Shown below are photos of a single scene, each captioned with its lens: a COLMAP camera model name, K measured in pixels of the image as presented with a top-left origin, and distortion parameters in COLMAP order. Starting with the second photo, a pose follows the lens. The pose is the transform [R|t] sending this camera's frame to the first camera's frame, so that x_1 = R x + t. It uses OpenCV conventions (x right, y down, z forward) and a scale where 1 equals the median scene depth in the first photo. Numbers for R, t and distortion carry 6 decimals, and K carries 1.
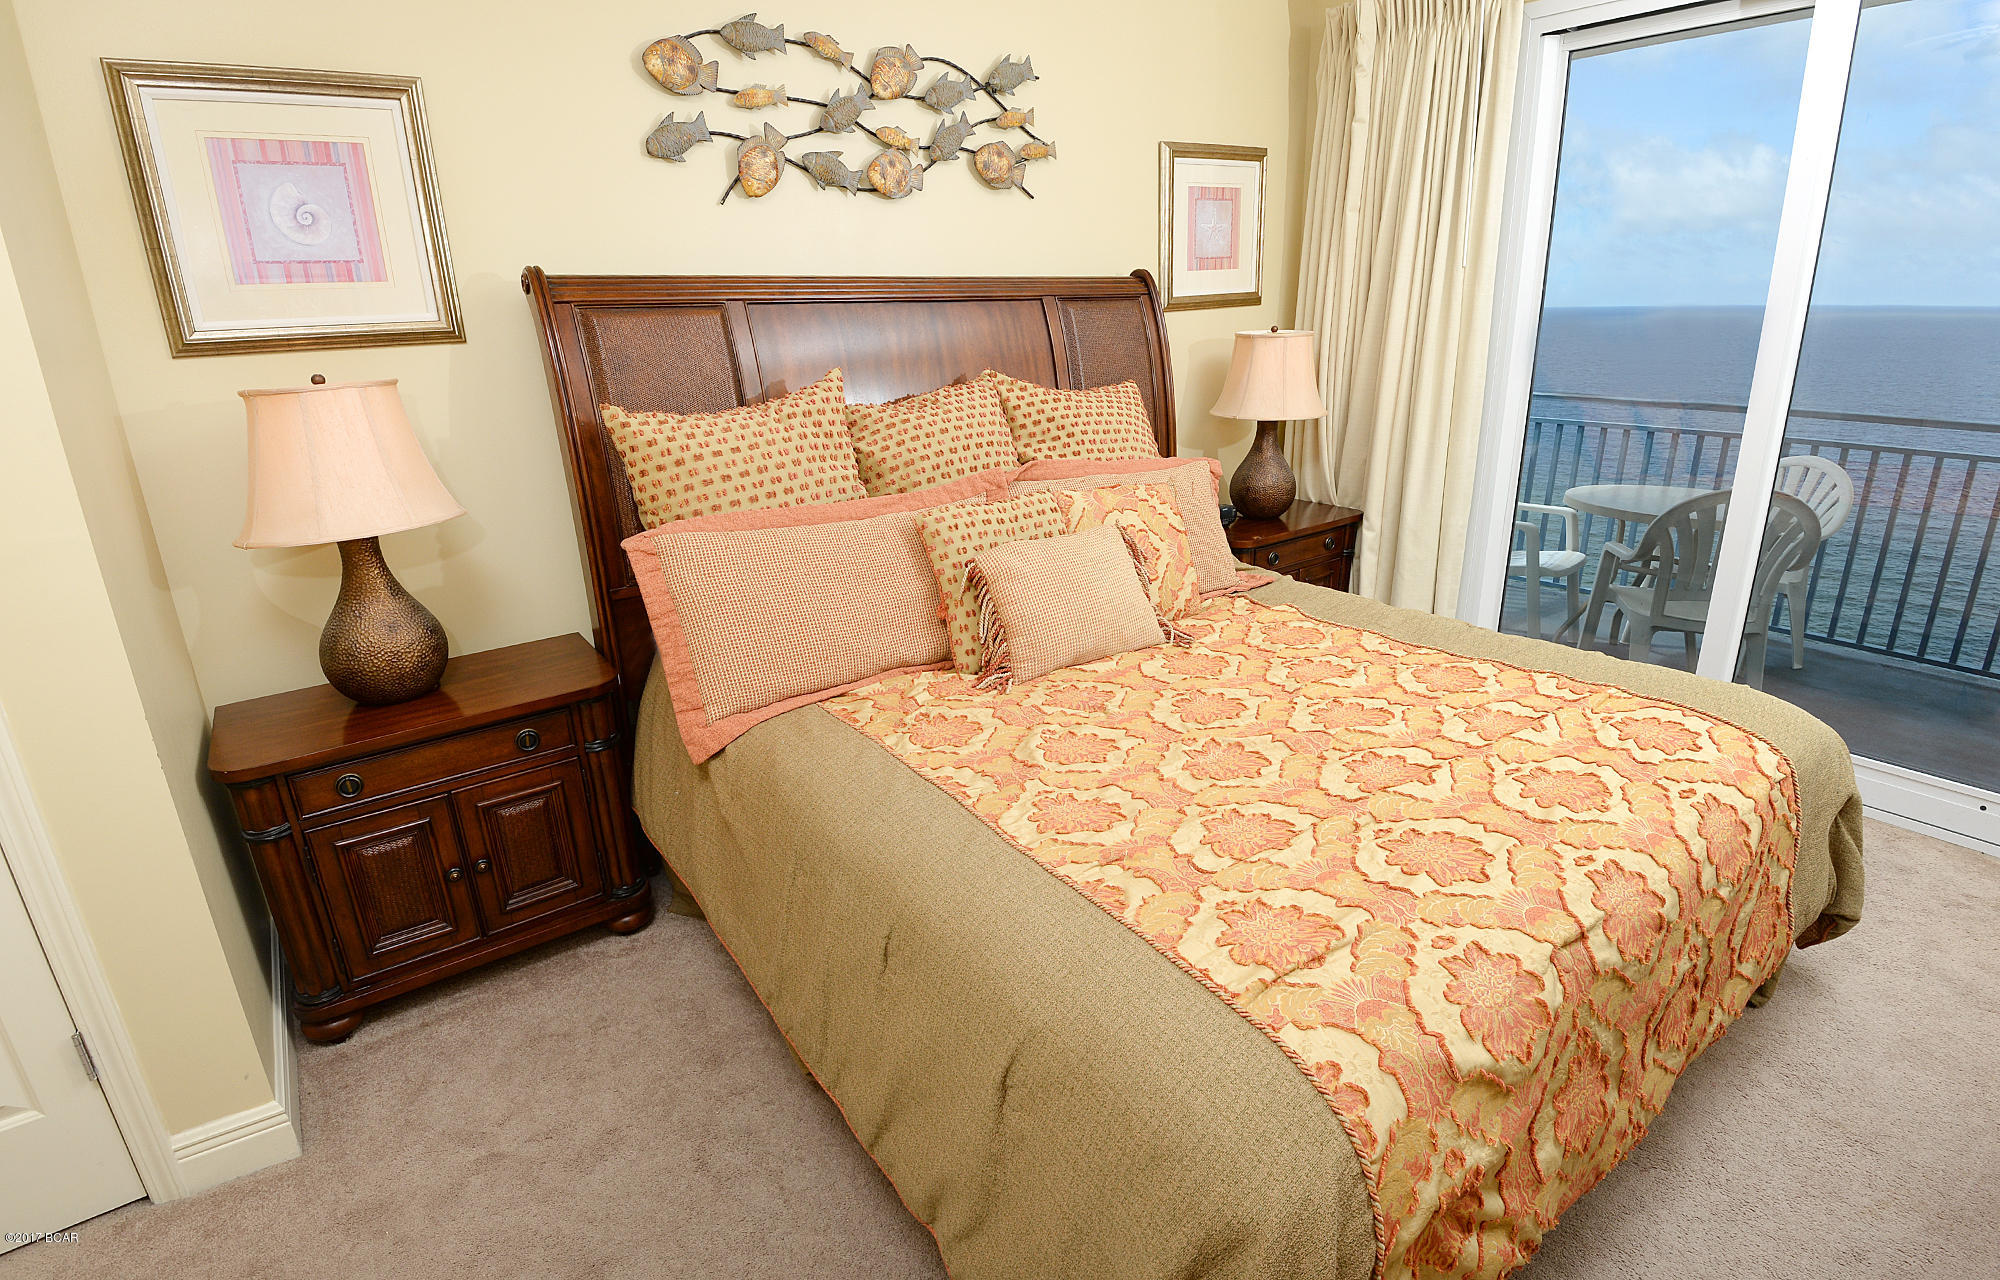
lens RADIAL K [[996.6, 0, 1004.1], [0, 996.6, 638.0], [0, 0, 1]] dist [-0.043391, 0.001097]
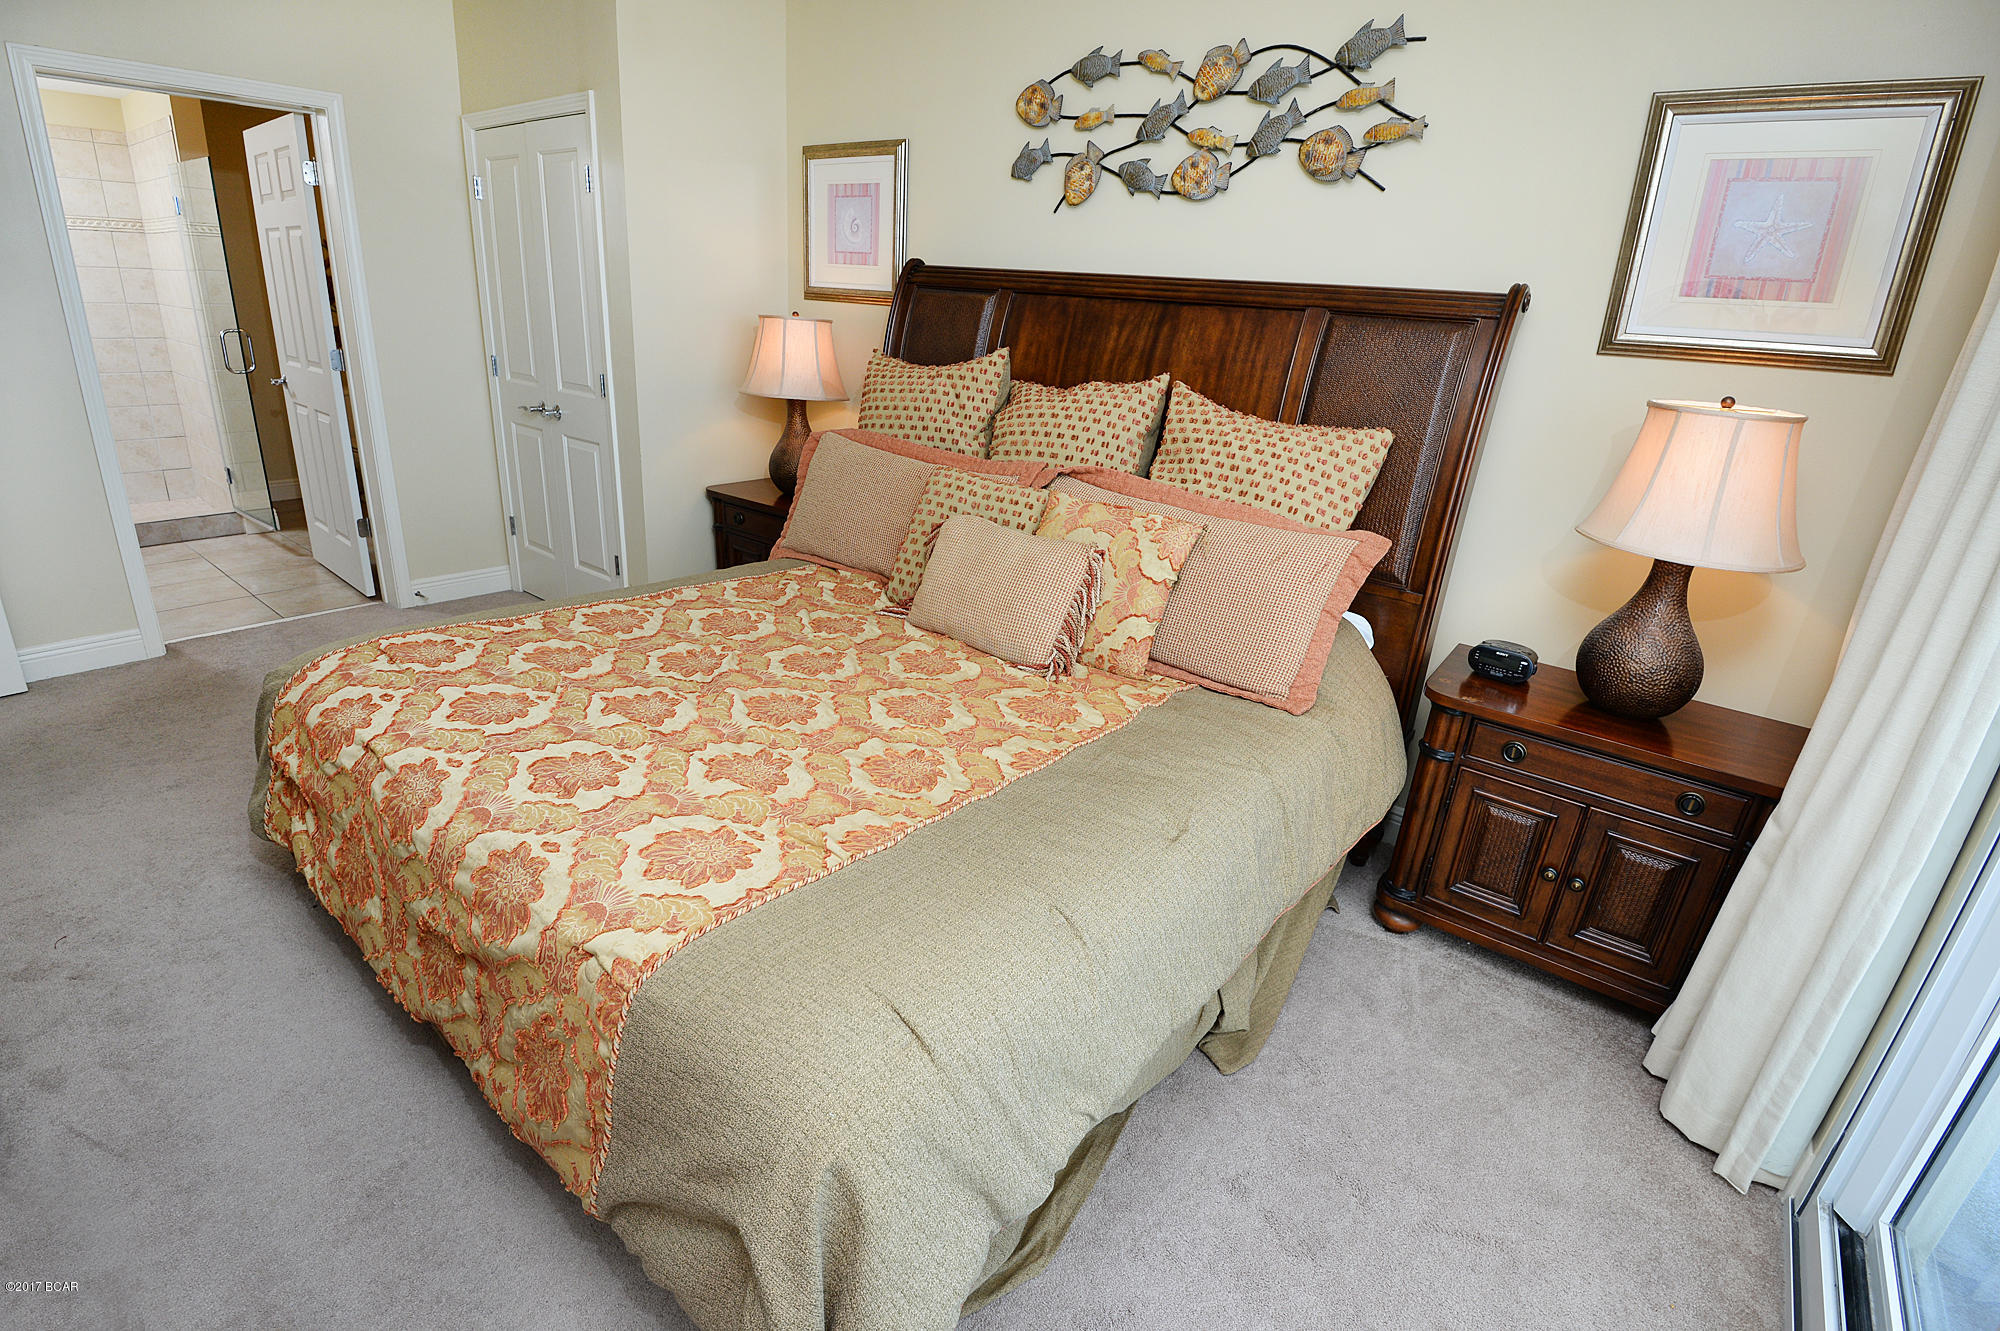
lens RADIAL K [[957.5, 0, 999.8], [0, 957.5, 661.4], [0, 0, 1]] dist [-0.046270, -0.001132]
pose [[0.231233, 0.381584, -0.894944, 0.905759], [-0.365584, 0.886539, 0.283542, -0.233005], [0.901598, 0.261613, 0.344498, 0.624745]]
